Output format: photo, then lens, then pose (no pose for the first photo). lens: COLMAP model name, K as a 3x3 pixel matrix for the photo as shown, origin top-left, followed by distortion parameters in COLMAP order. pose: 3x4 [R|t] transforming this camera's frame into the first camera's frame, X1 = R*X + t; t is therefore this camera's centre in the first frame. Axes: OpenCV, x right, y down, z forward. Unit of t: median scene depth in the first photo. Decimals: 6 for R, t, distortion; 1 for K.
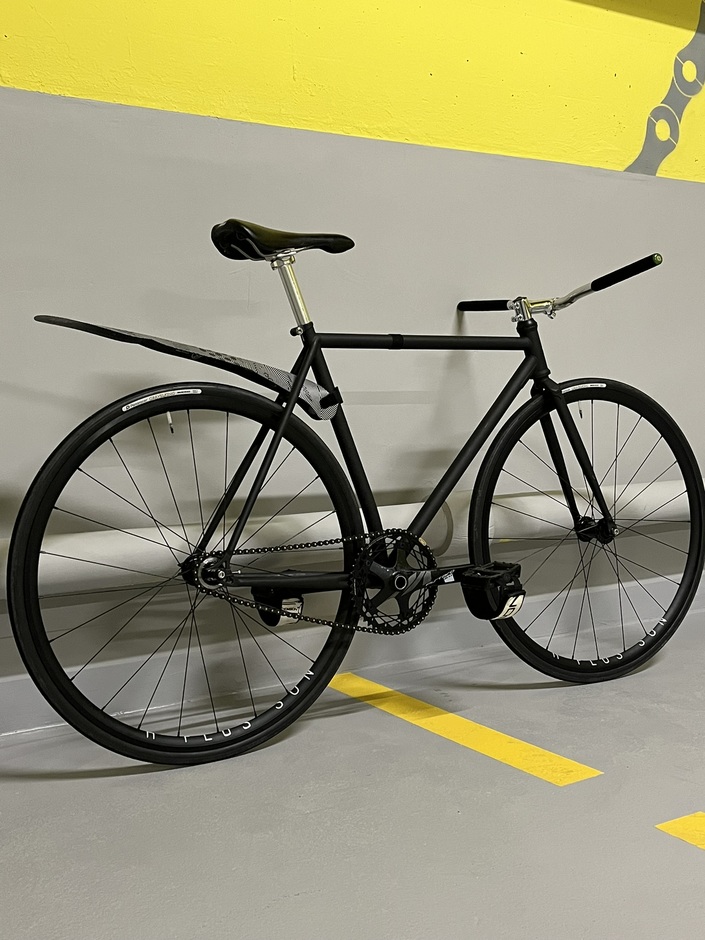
lens RADIAL K [[1062.3, 0, 354.4], [0, 1062.3, 470.0], [0, 0, 1]] dist [0.023529, 0.000000]
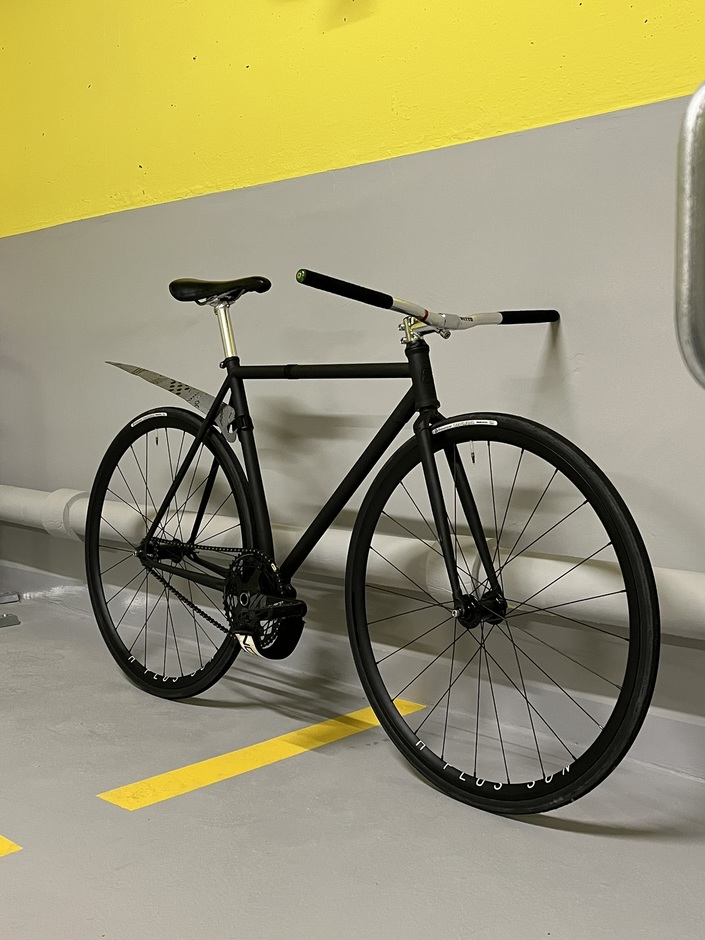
lens RADIAL K [[1062.3, 0, 350.7], [0, 1062.3, 467.9], [0, 0, 1]] dist [0.023529, 0.000000]
pose [[0.243845, 0.087482, -0.965860, 1.069525], [-0.070791, 0.994872, 0.072238, -0.107955], [0.967227, 0.050759, 0.248788, 0.814651]]
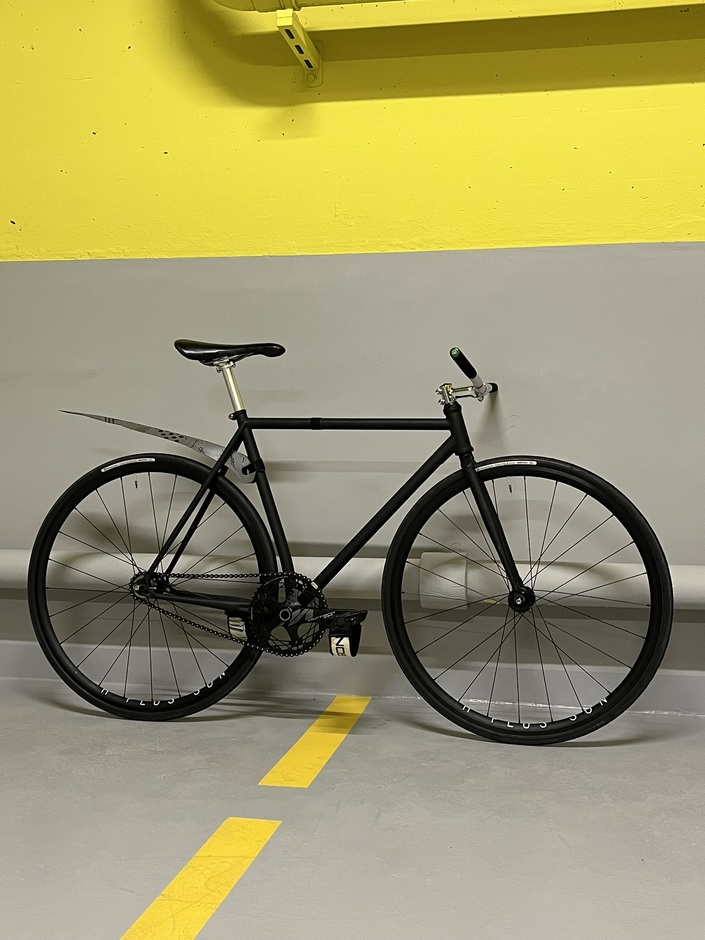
lens RADIAL K [[1062.3, 0, 354.4], [0, 1062.3, 470.3], [0, 0, 1]] dist [0.023529, 0.000000]
pose [[0.729180, 0.032640, -0.683543, 0.940248], [-0.067594, 0.997413, -0.024478, -0.039114], [0.680975, 0.064052, 0.729500, 0.123893]]
